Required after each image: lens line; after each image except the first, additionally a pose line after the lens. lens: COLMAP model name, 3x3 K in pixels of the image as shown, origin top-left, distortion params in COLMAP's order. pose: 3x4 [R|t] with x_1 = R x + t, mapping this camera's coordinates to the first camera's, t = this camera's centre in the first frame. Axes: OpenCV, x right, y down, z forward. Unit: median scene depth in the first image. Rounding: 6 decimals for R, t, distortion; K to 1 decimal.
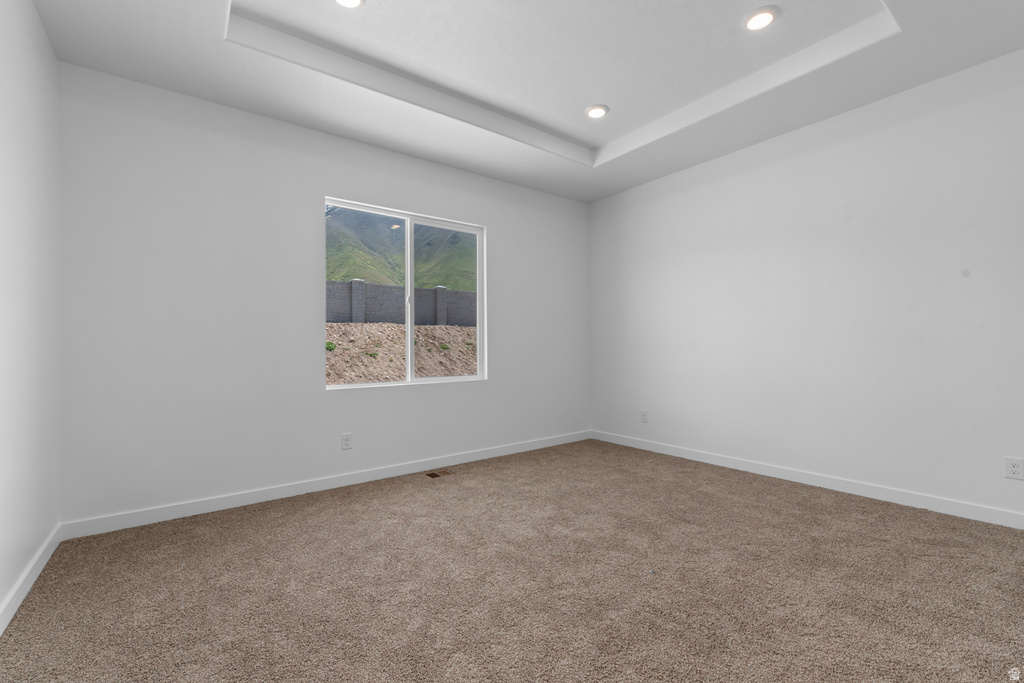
lens RADIAL K [[440.4, 0, 512.0], [0, 440.4, 341.5], [0, 0, 1]] dist [0.000146, -0.000281]
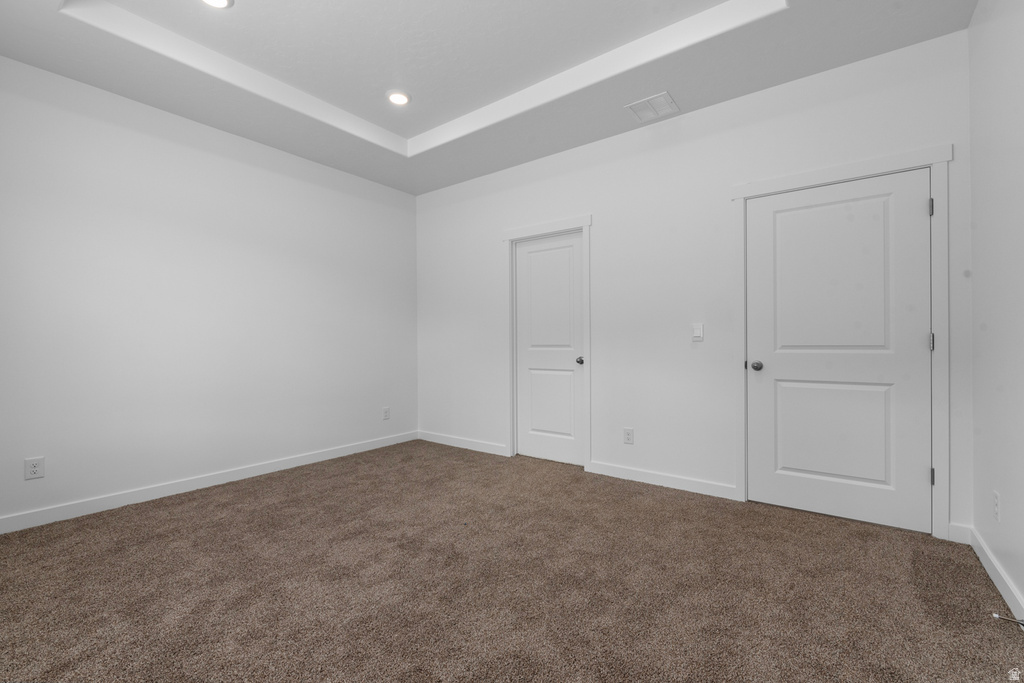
lens RADIAL K [[440.4, 0, 512.0], [0, 440.4, 341.5], [0, 0, 1]] dist [0.000146, -0.000281]
pose [[-0.266283, 0.012497, 0.963814, -0.677126], [-0.002980, 0.999900, -0.013789, 0.014542], [-0.963890, -0.006544, -0.266220, 0.882690]]
